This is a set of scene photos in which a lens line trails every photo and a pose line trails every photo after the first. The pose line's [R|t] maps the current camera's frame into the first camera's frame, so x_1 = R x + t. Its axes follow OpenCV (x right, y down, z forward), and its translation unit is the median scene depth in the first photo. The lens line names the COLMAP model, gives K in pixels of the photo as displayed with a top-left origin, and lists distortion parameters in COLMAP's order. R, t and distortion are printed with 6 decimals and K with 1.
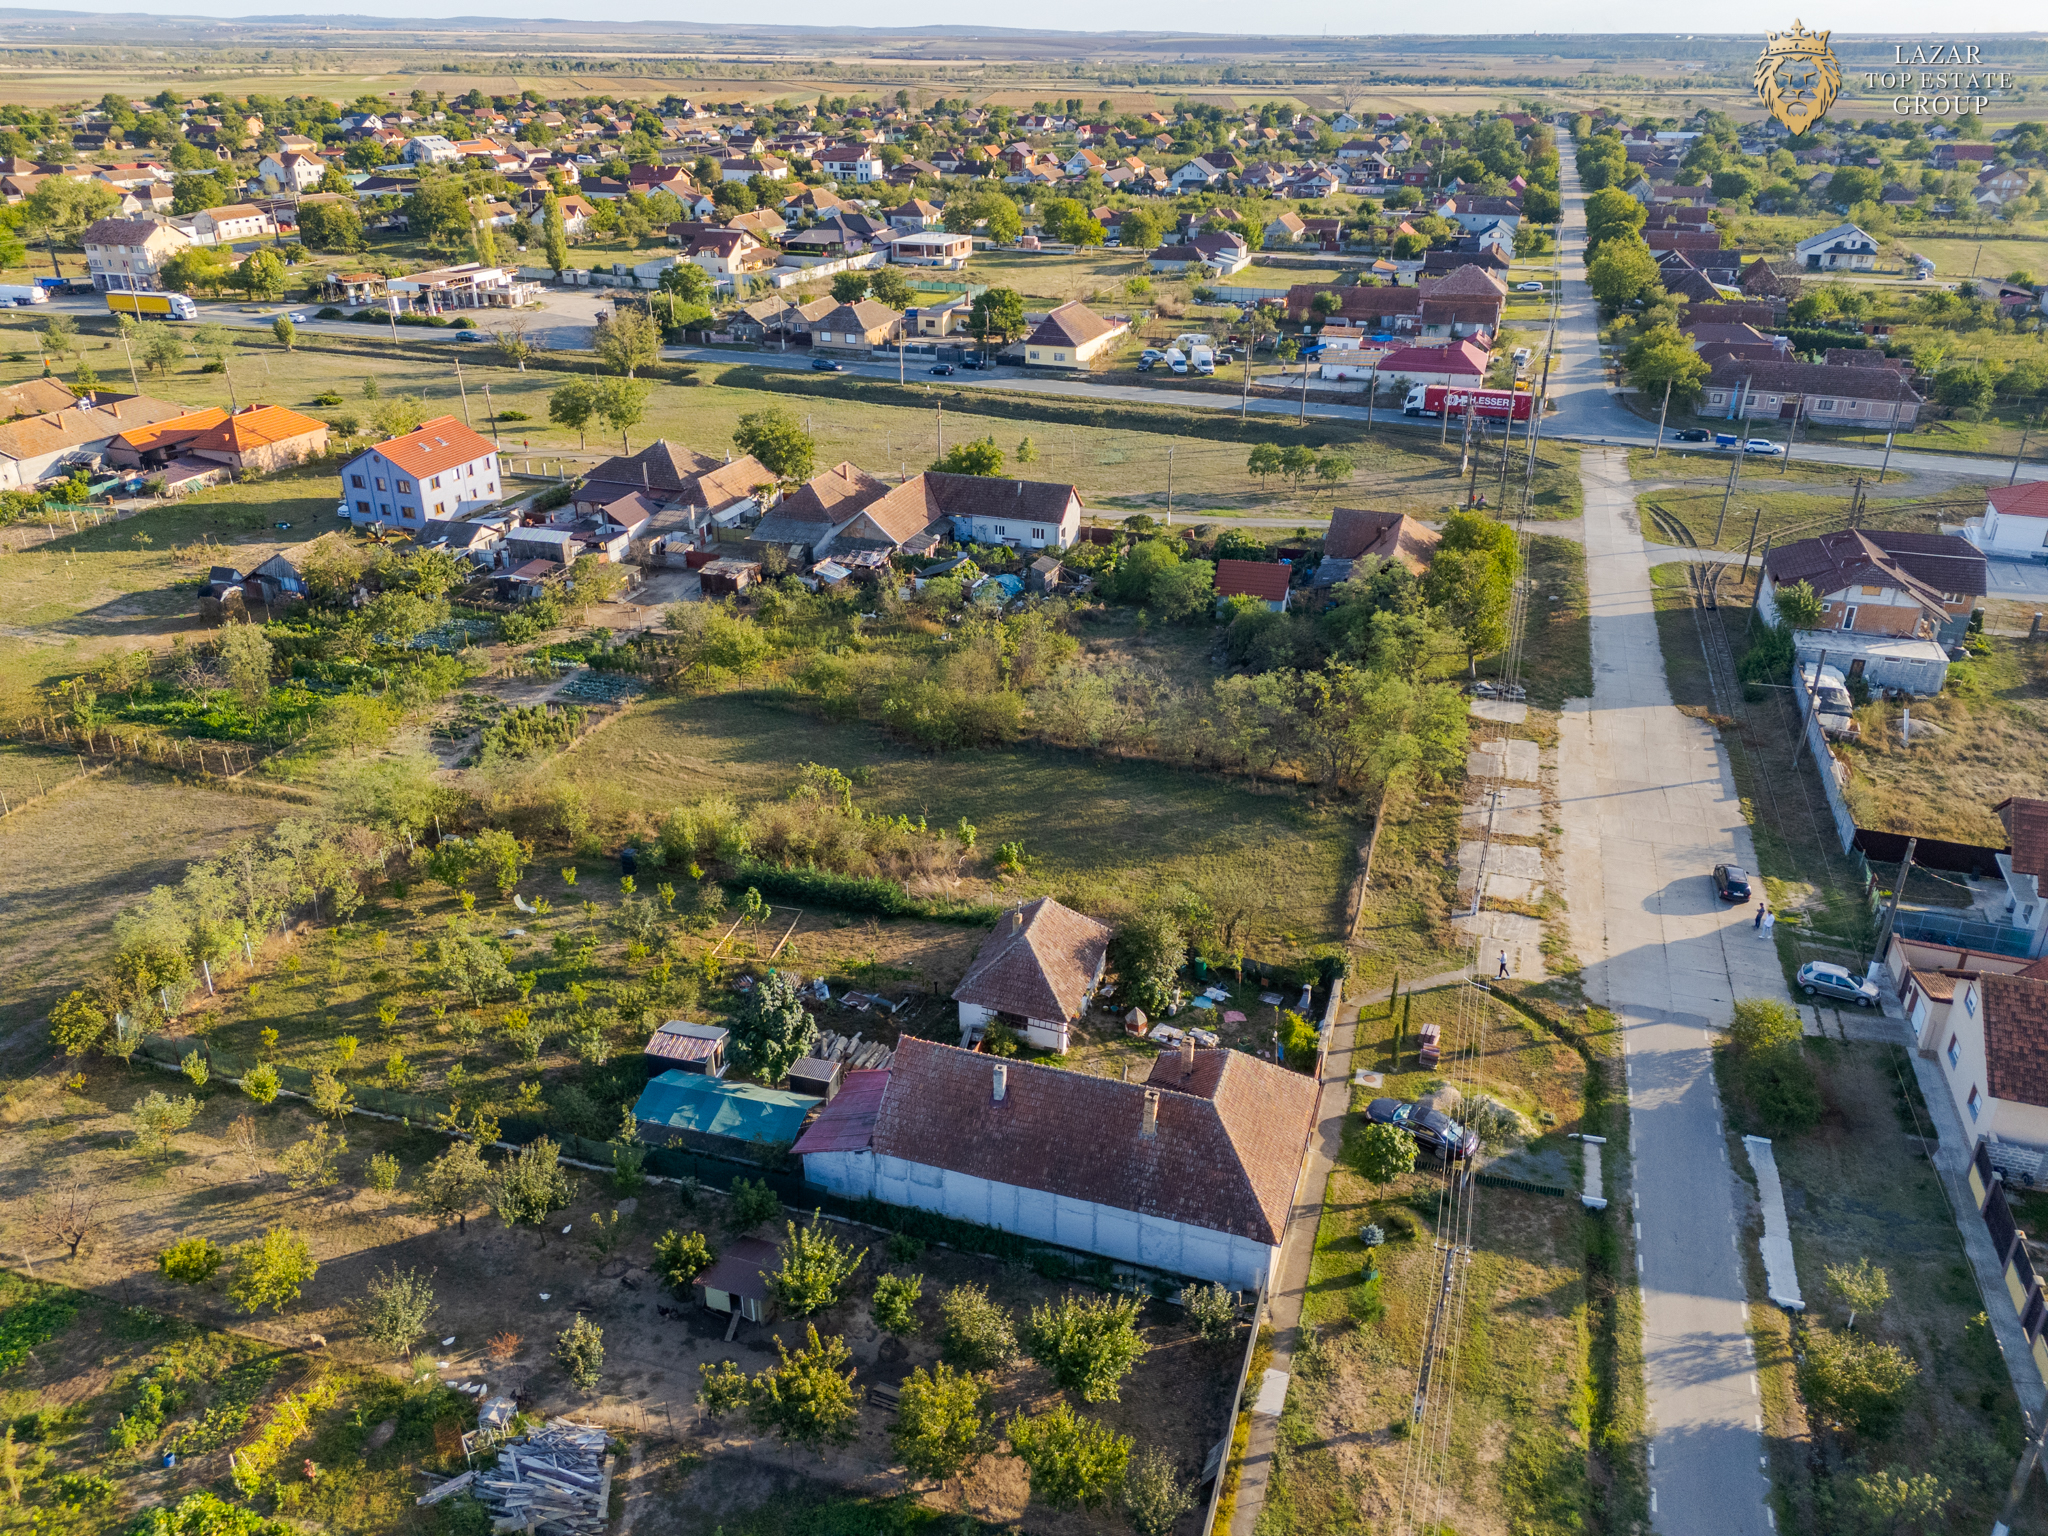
lens RADIAL K [[1499.4, 0, 1027.7], [0, 1499.4, 768.8], [0, 0, 1]] dist [0.066529, -0.055849]
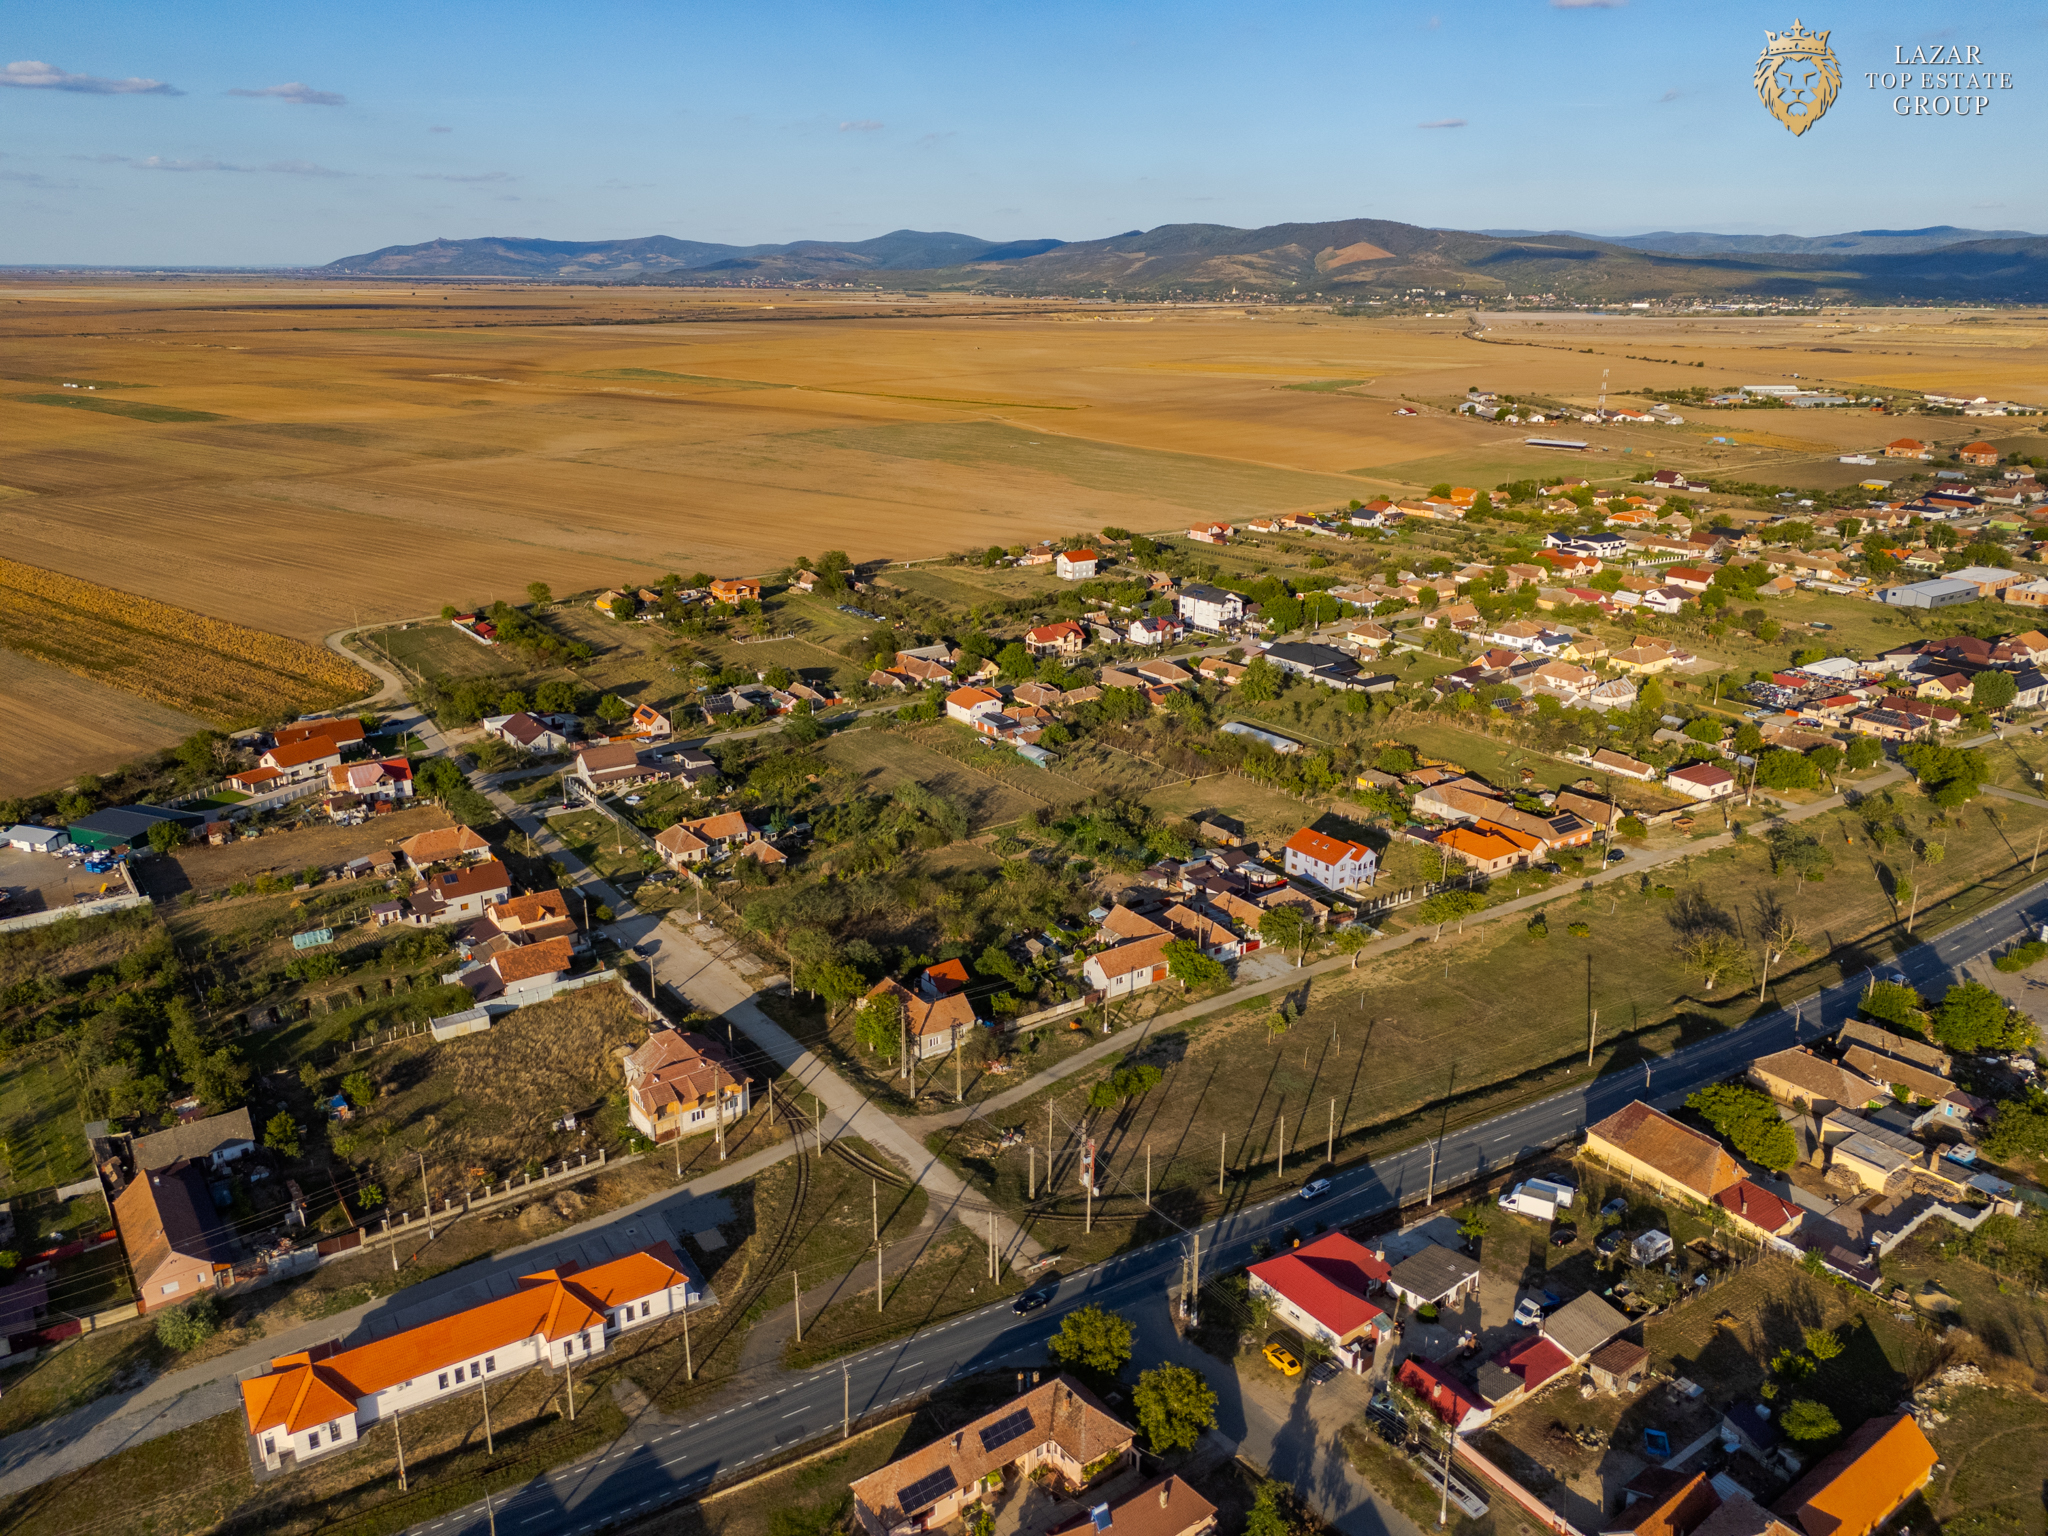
lens RADIAL K [[1499.4, 0, 1027.7], [0, 1499.4, 768.8], [0, 0, 1]] dist [0.066529, -0.055849]
pose [[-0.588824, 0.246950, -0.769612, 1.887484], [-0.359126, 0.773094, 0.522832, -1.722852], [0.724096, 0.584244, -0.366530, 2.073895]]
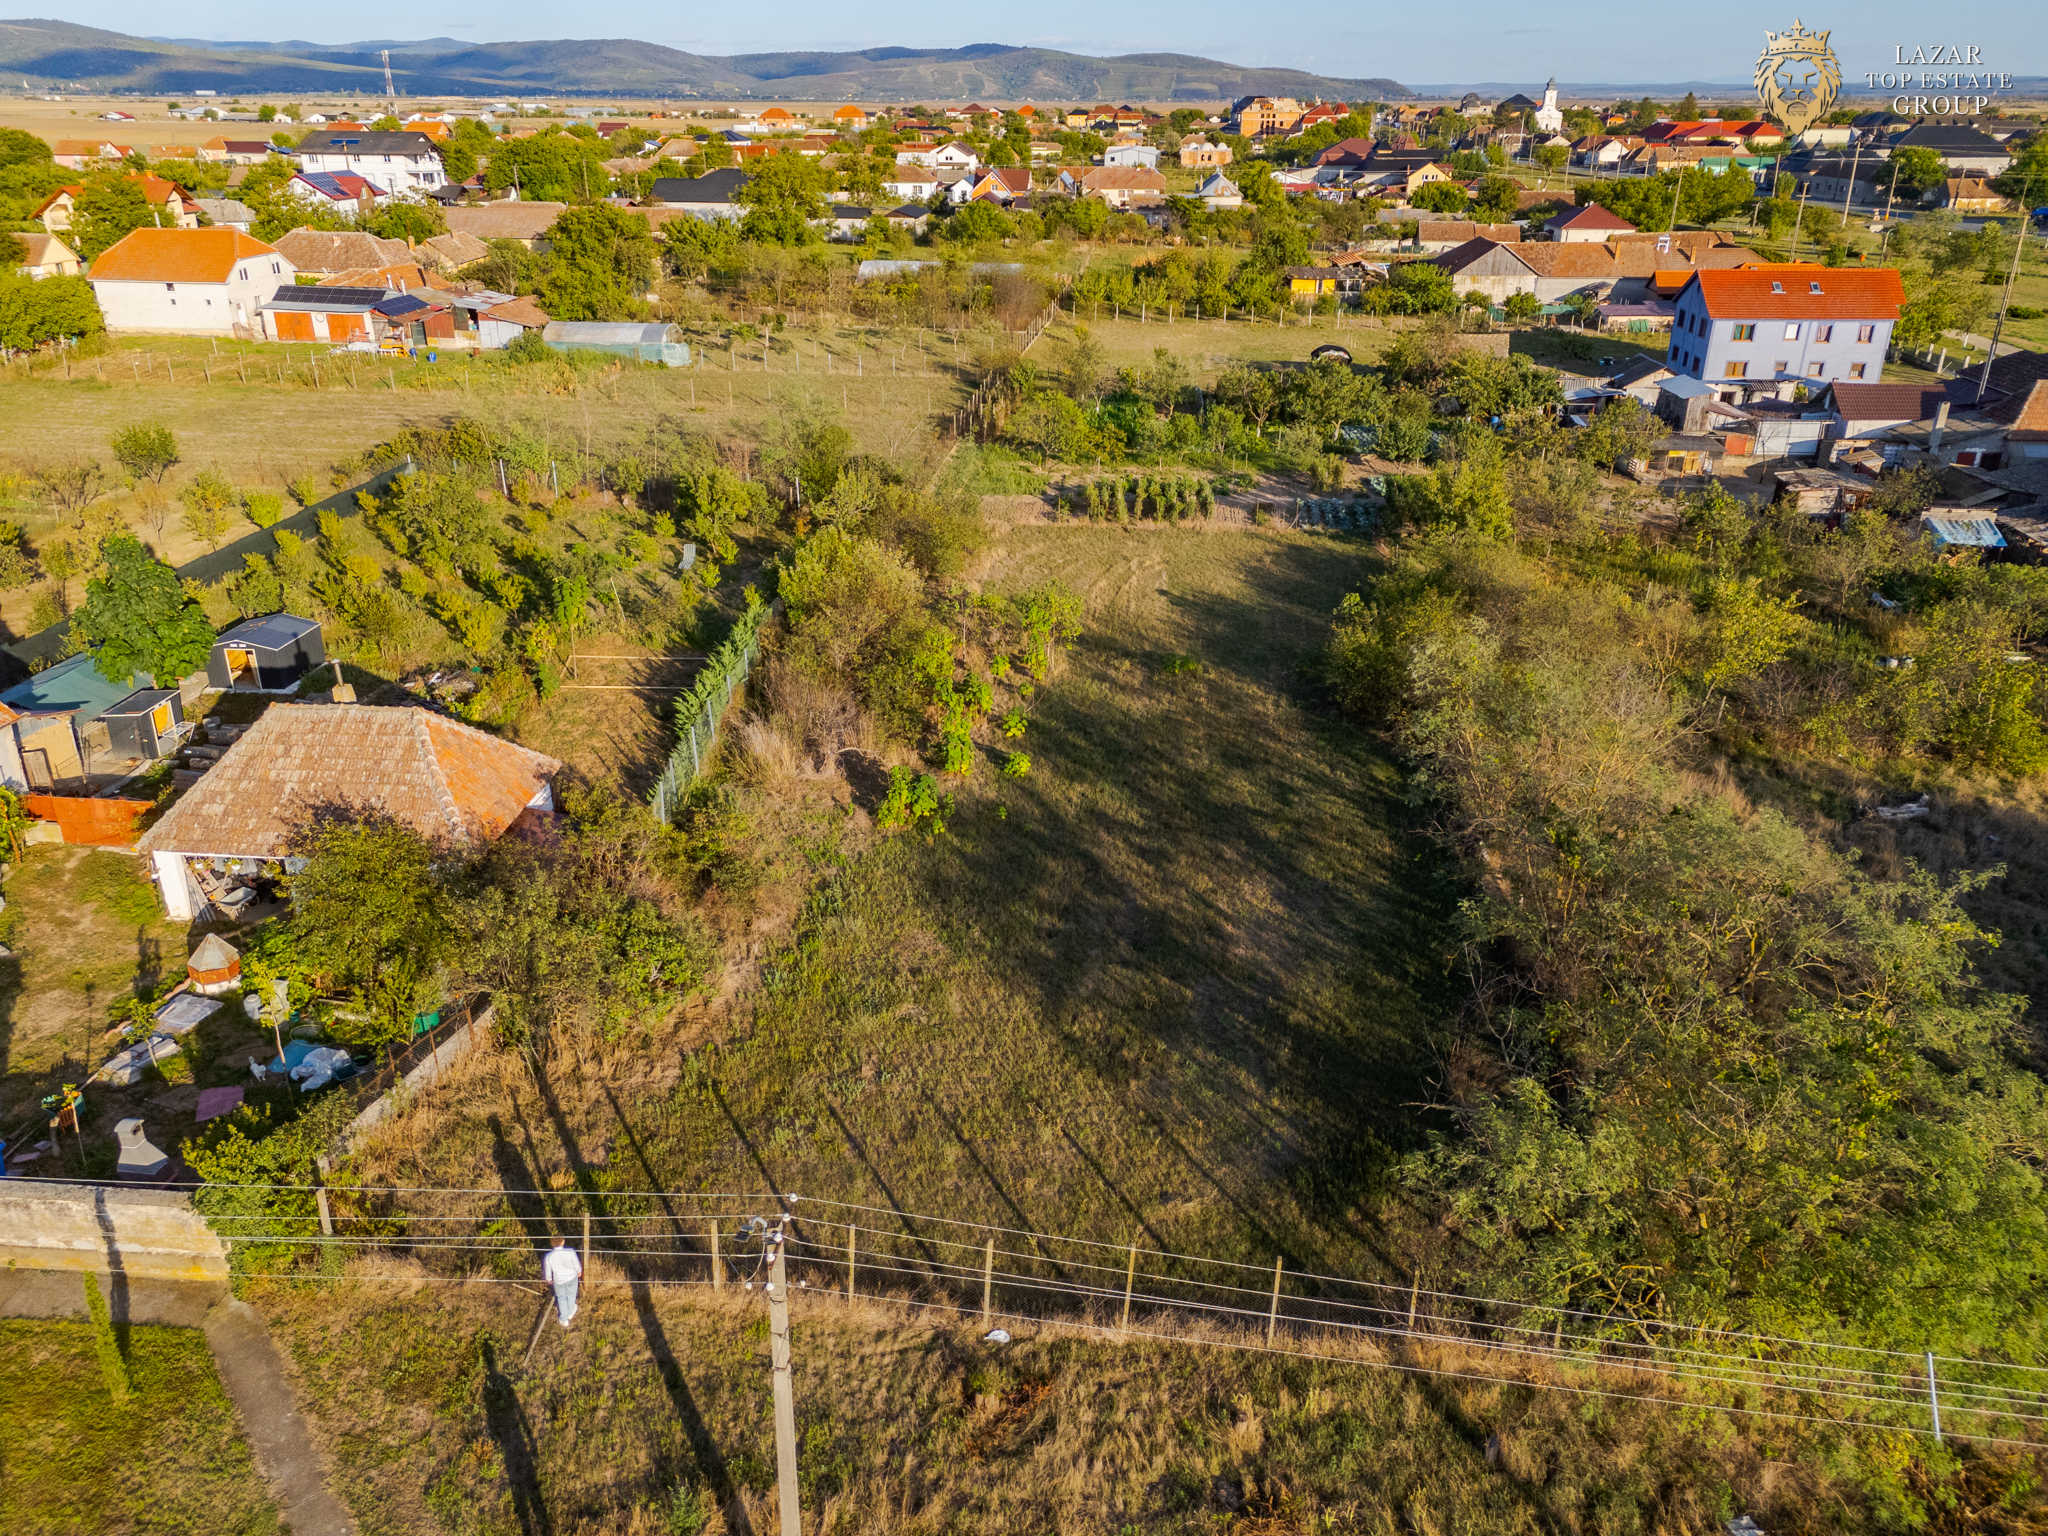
lens RADIAL K [[1499.4, 0, 1027.7], [0, 1499.4, 768.8], [0, 0, 1]] dist [0.066529, -0.055849]
pose [[0.224623, 0.392629, -0.891845, 0.388548], [-0.425055, 0.863050, 0.272897, -0.091737], [0.876854, 0.317784, 0.360749, 0.750706]]
